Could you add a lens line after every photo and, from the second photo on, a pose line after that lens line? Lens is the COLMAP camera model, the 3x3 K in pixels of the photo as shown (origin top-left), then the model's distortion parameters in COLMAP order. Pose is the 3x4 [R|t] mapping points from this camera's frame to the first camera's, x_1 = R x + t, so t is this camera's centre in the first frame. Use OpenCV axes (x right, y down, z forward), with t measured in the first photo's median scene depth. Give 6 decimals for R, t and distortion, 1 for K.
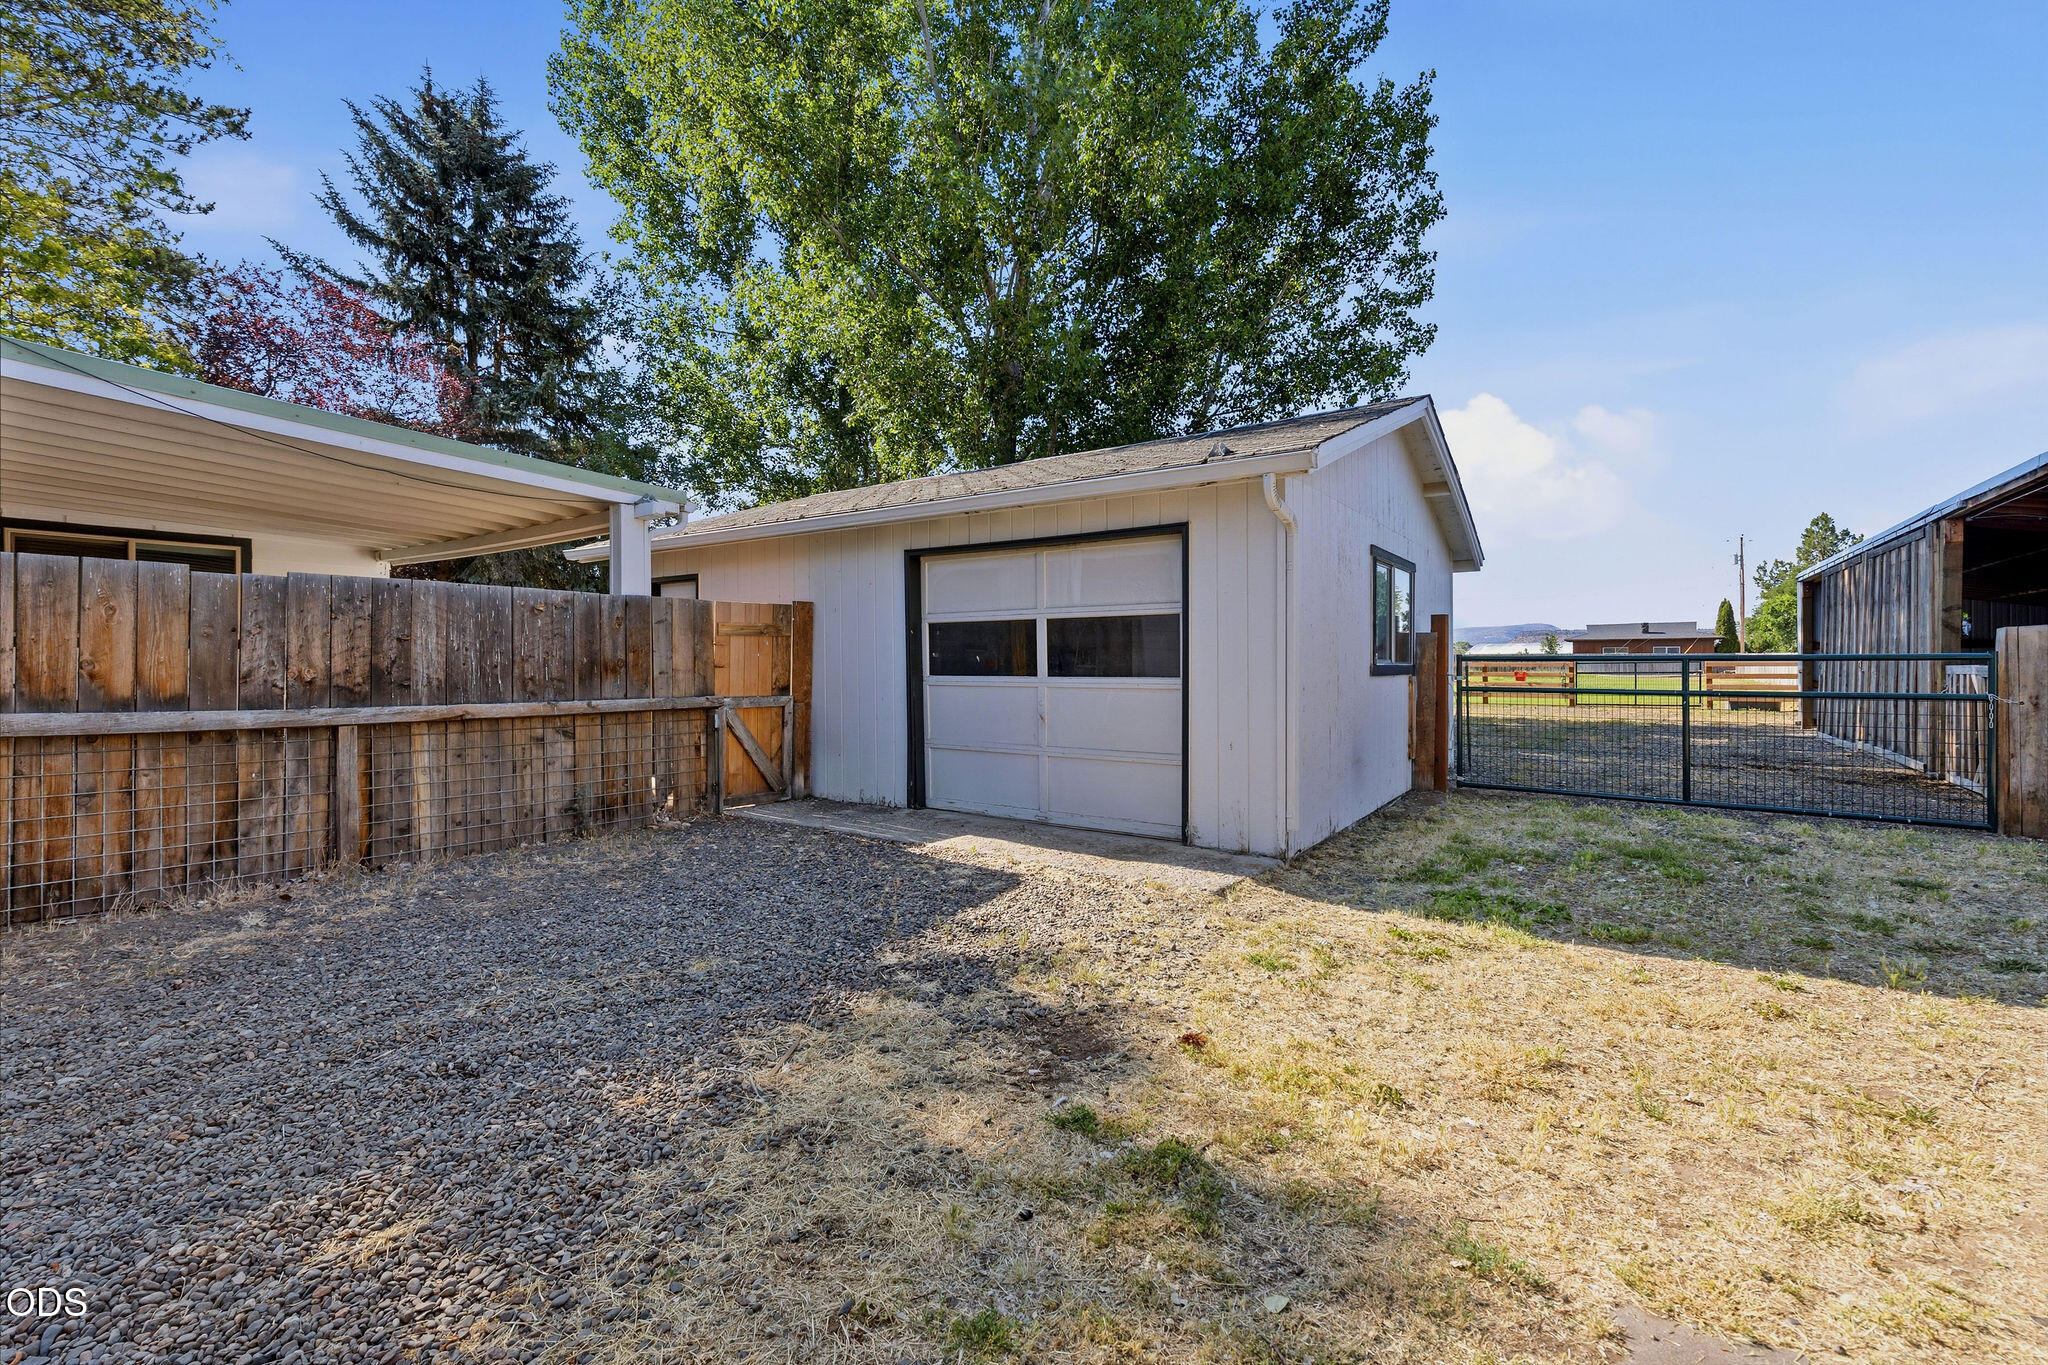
lens RADIAL K [[880.9, 0, 1021.9], [0, 880.9, 667.4], [0, 0, 1]] dist [-0.000079, -0.000283]
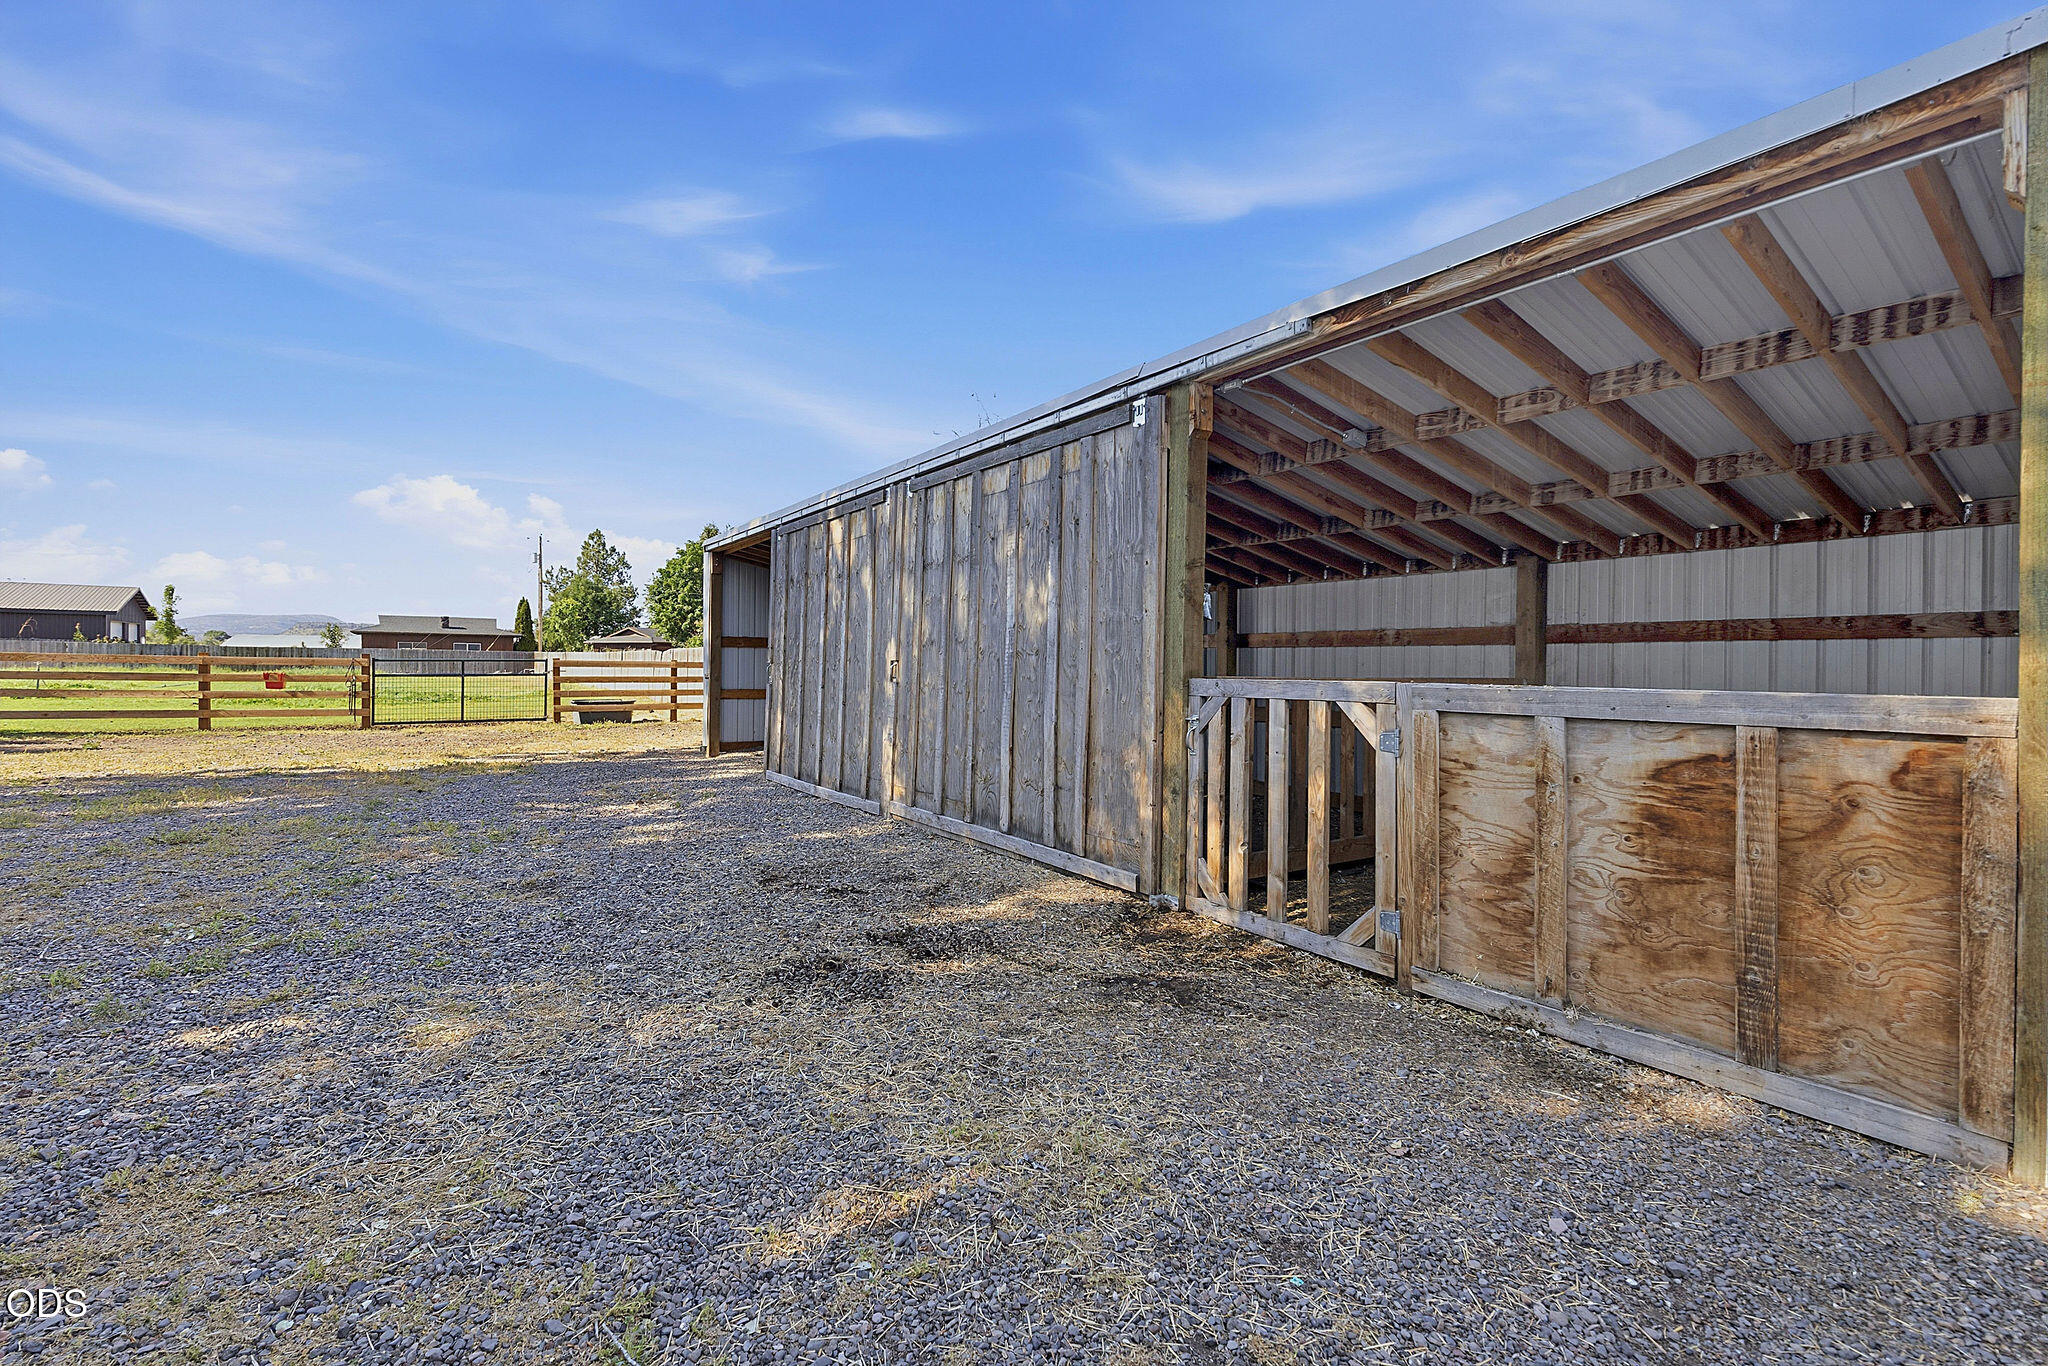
lens RADIAL K [[880.9, 0, 1021.9], [0, 880.9, 667.9], [0, 0, 1]] dist [-0.000079, -0.000283]
pose [[0.358468, 0.006721, 0.933518, 0.069411], [-0.011042, 0.999935, -0.002959, -0.000672], [-0.933477, -0.009247, 0.358519, 0.114131]]
